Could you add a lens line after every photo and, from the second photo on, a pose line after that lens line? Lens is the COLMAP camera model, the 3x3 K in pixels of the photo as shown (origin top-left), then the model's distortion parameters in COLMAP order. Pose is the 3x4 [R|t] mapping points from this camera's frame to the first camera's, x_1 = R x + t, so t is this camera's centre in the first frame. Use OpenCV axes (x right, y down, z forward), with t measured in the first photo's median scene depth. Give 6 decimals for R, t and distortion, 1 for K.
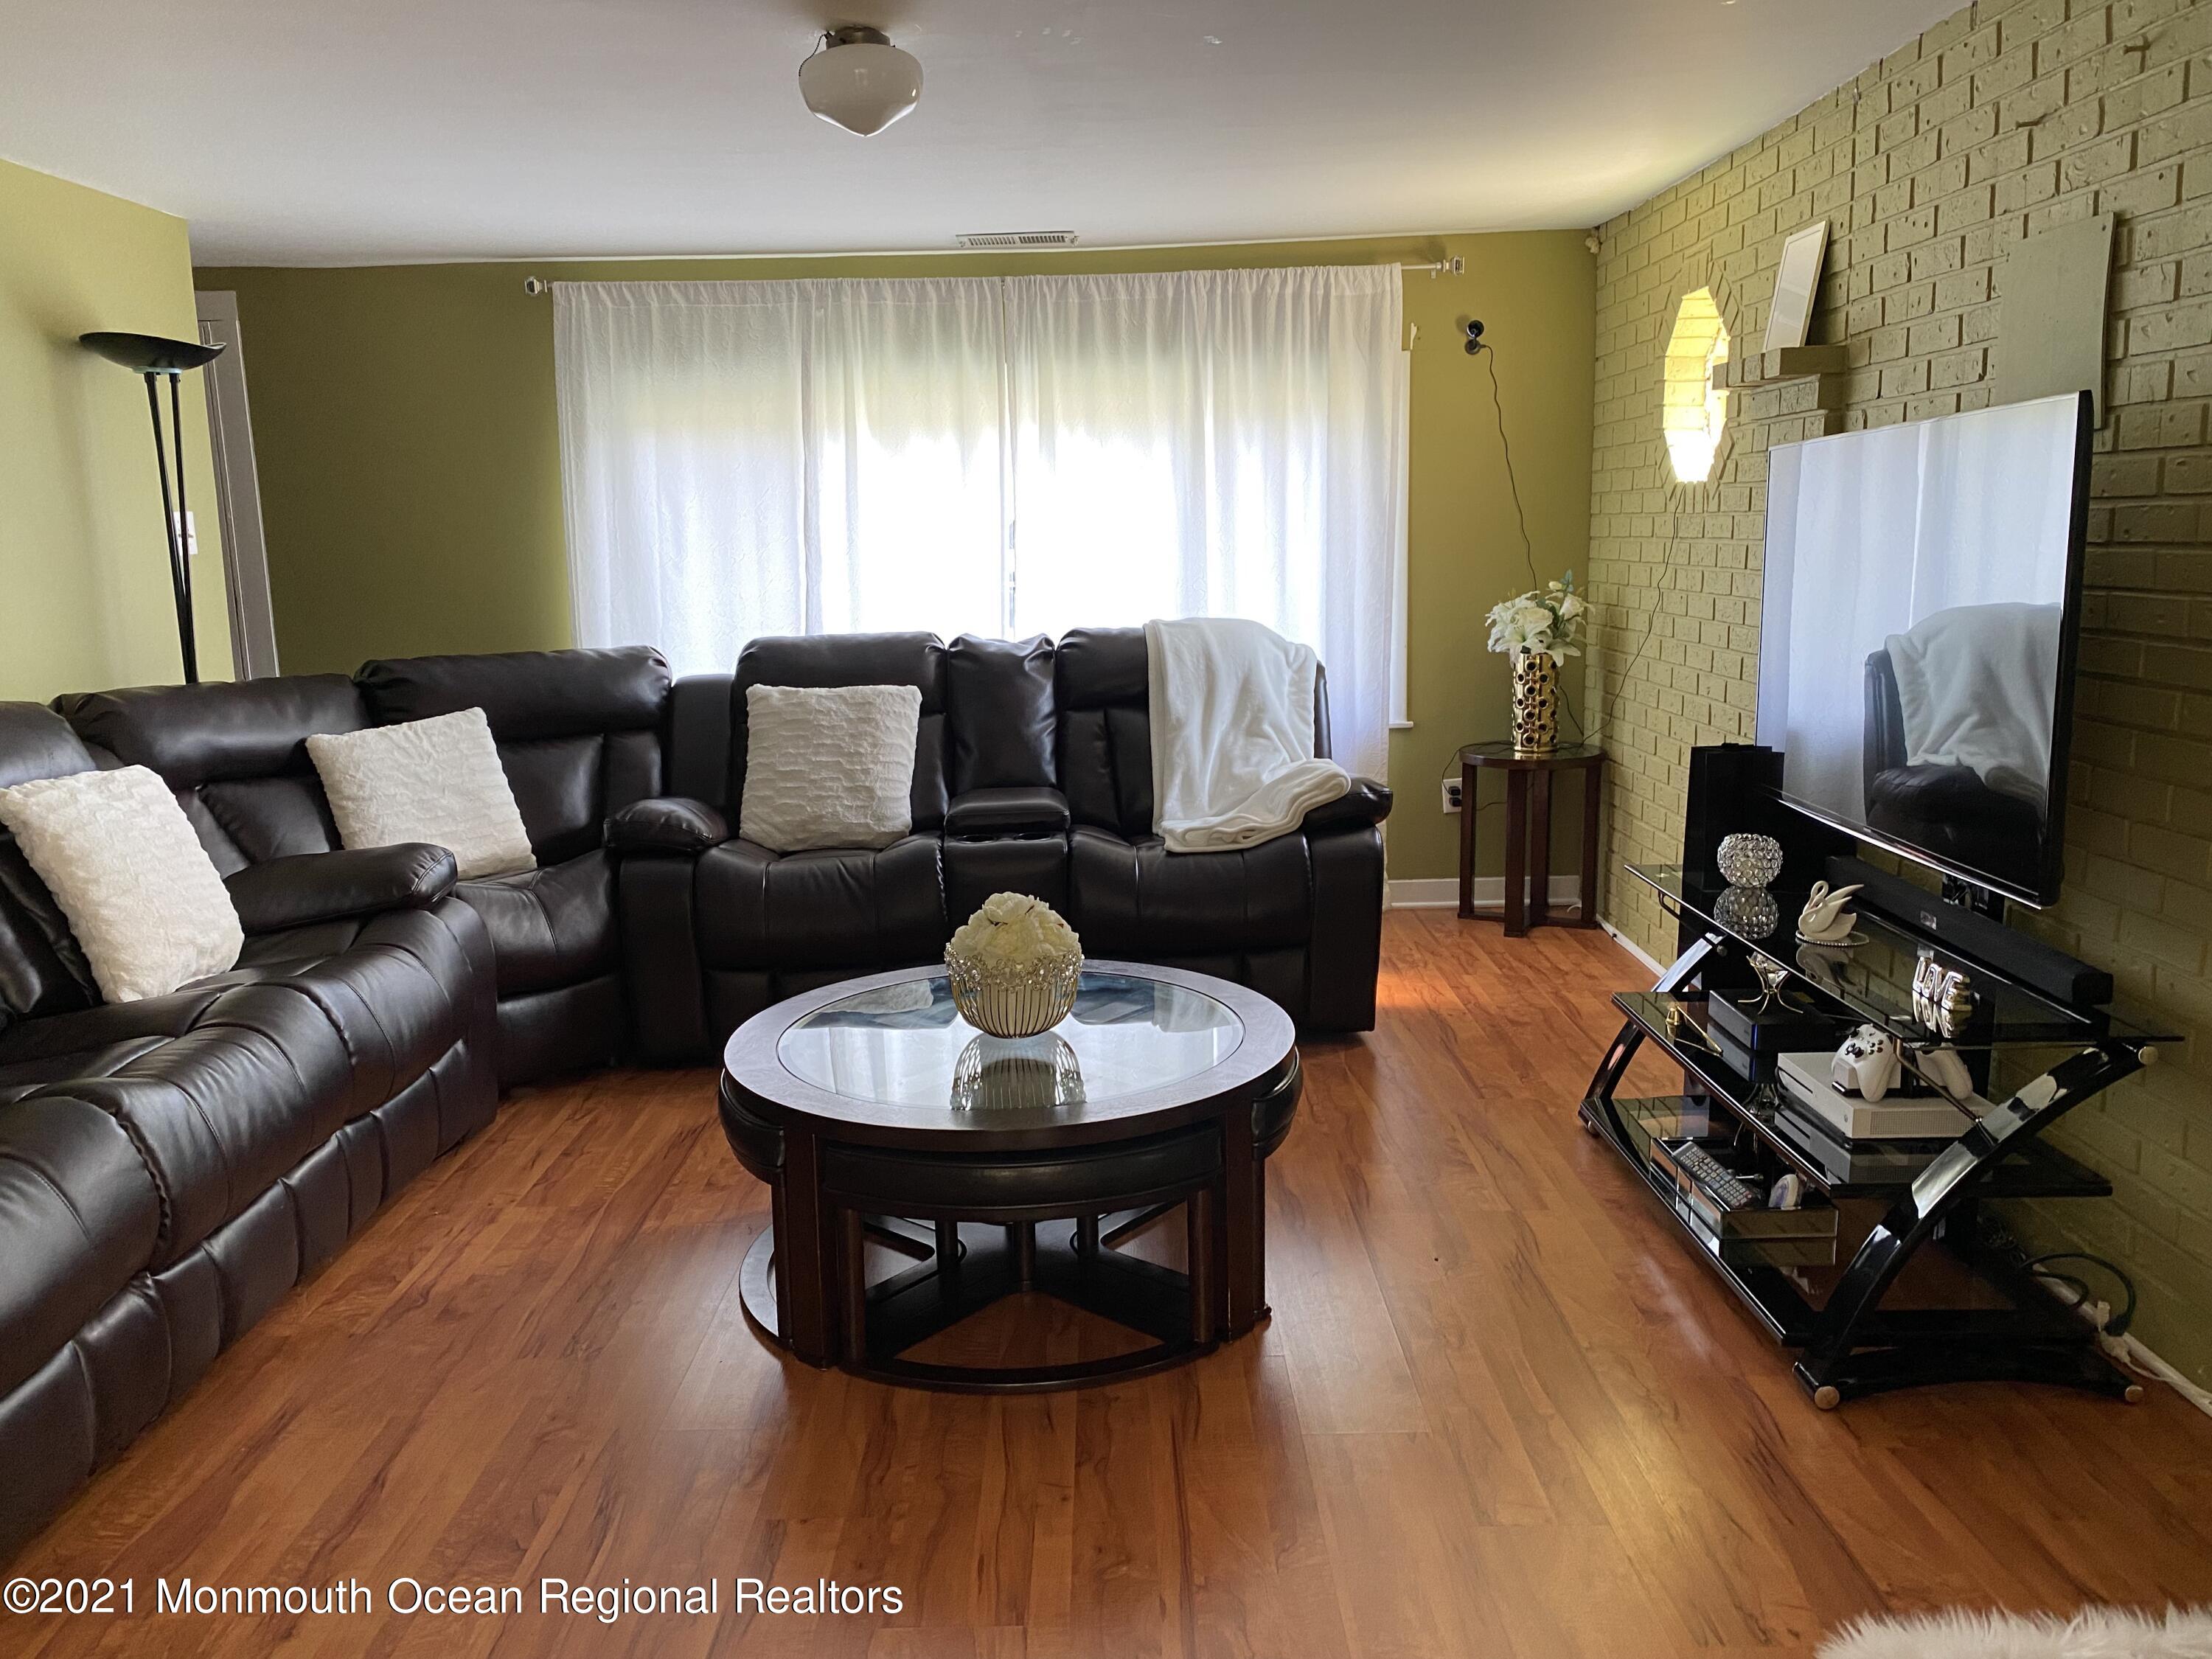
lens RADIAL K [[1672.1, 0, 1079.3], [0, 1672.1, 839.7], [0, 0, 1]] dist [0.053049, -0.092899]
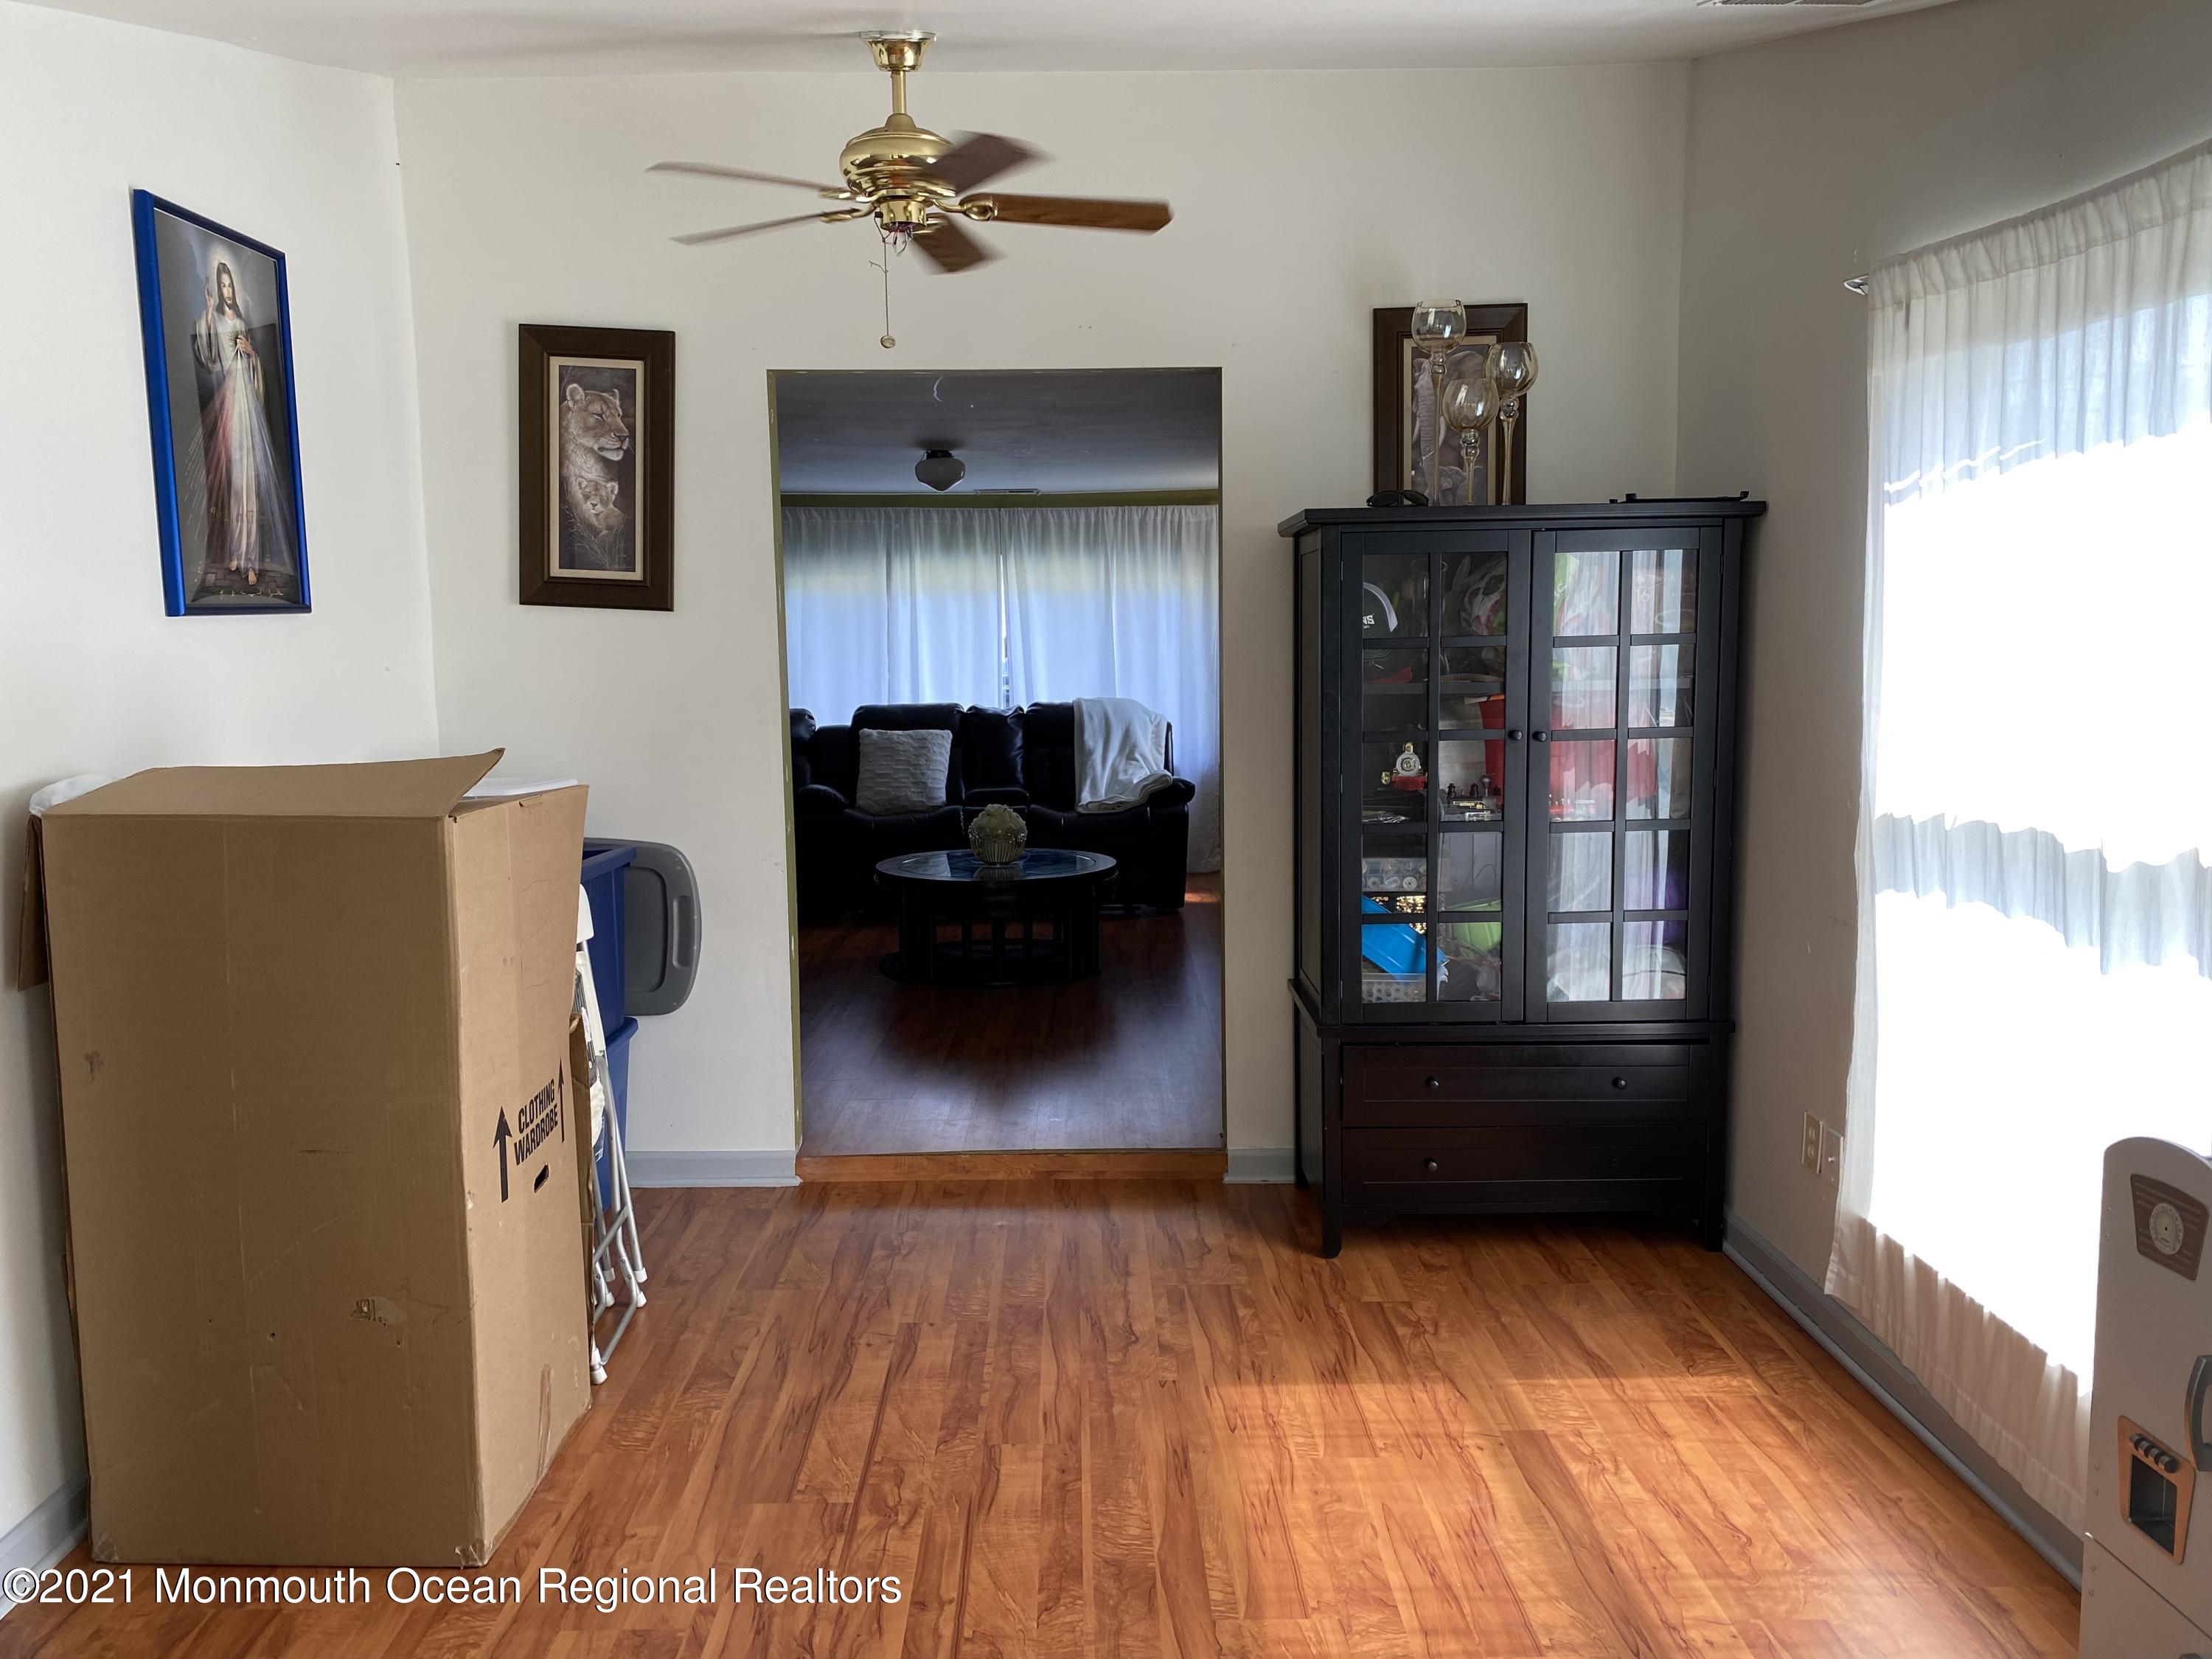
lens RADIAL K [[1663.2, 0, 1111.1], [0, 1663.2, 817.1], [0, 0, 1]] dist [0.078397, -0.093281]
pose [[0.999733, 0.011505, 0.020061, 0.047143], [-0.009977, 0.997158, -0.074676, 0.141769], [-0.020863, 0.074456, 0.997006, -0.852365]]
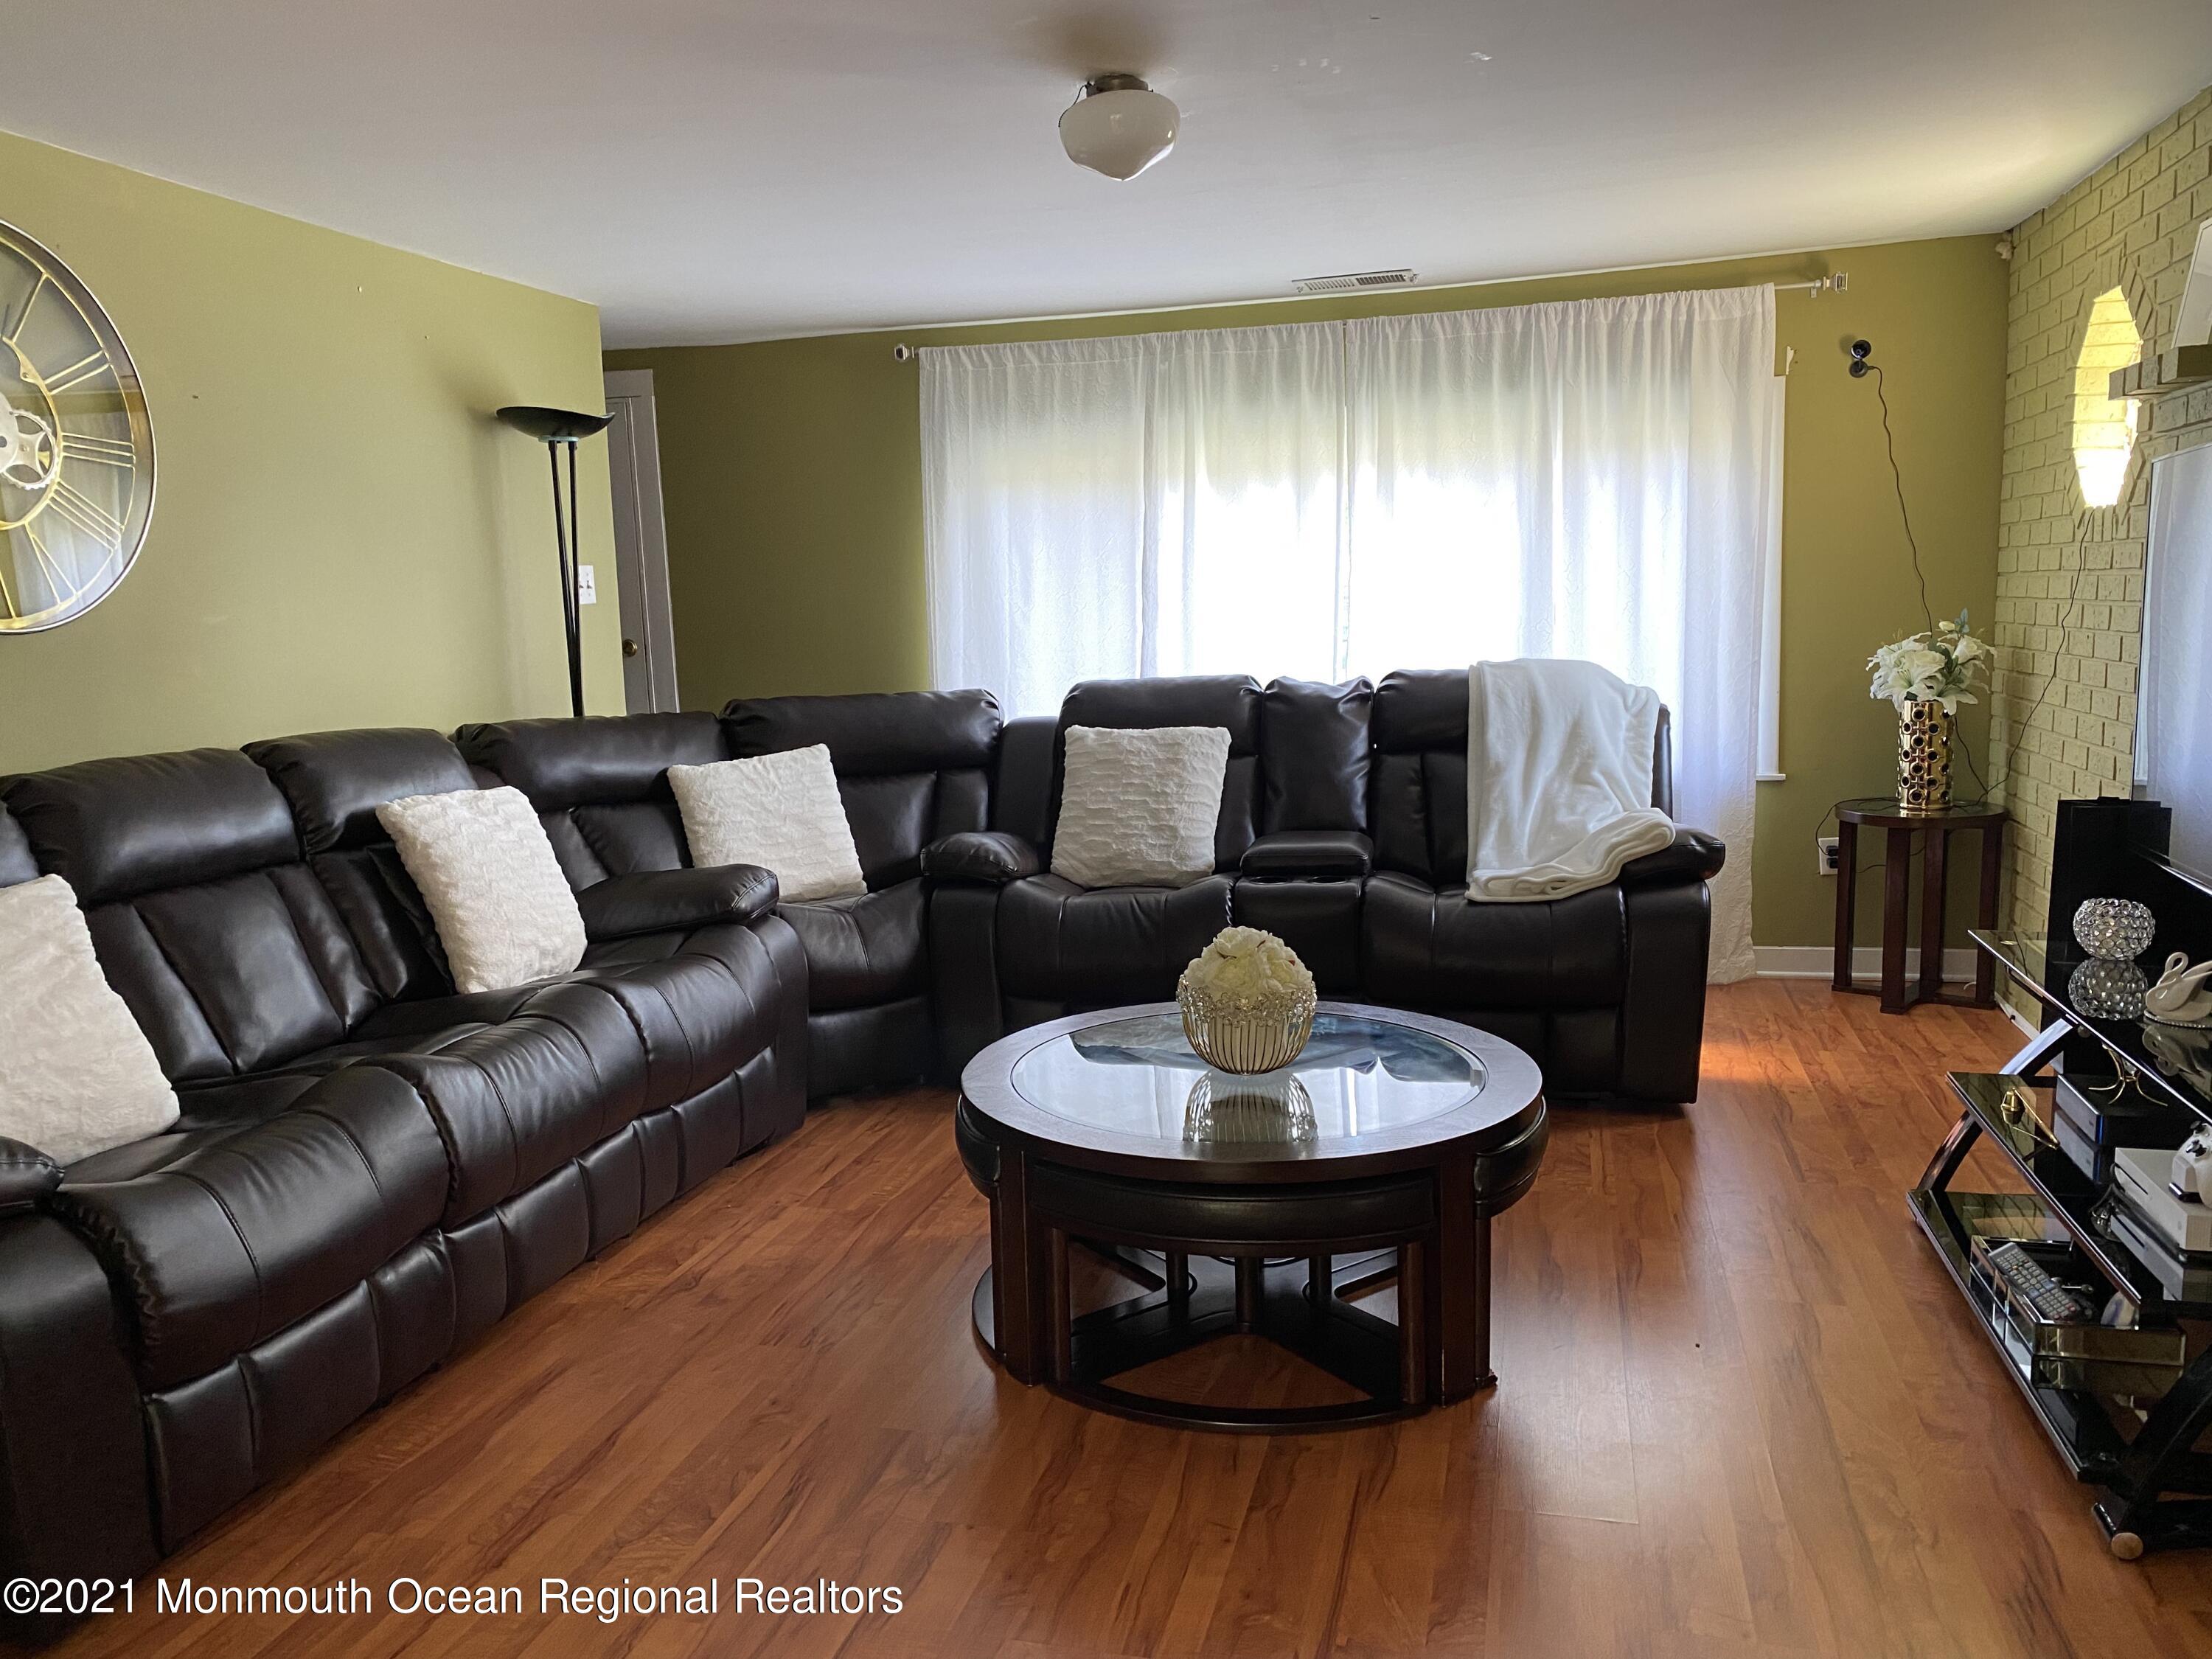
lens RADIAL K [[1669.8, 0, 1079.1], [0, 1669.8, 857.0], [0, 0, 1]] dist [0.028977, -0.023988]
pose [[0.966607, 0.030039, -0.254496, 0.073124], [-0.036211, 0.999152, -0.019597, 0.008469], [0.253692, 0.028158, 0.966875, 0.011921]]
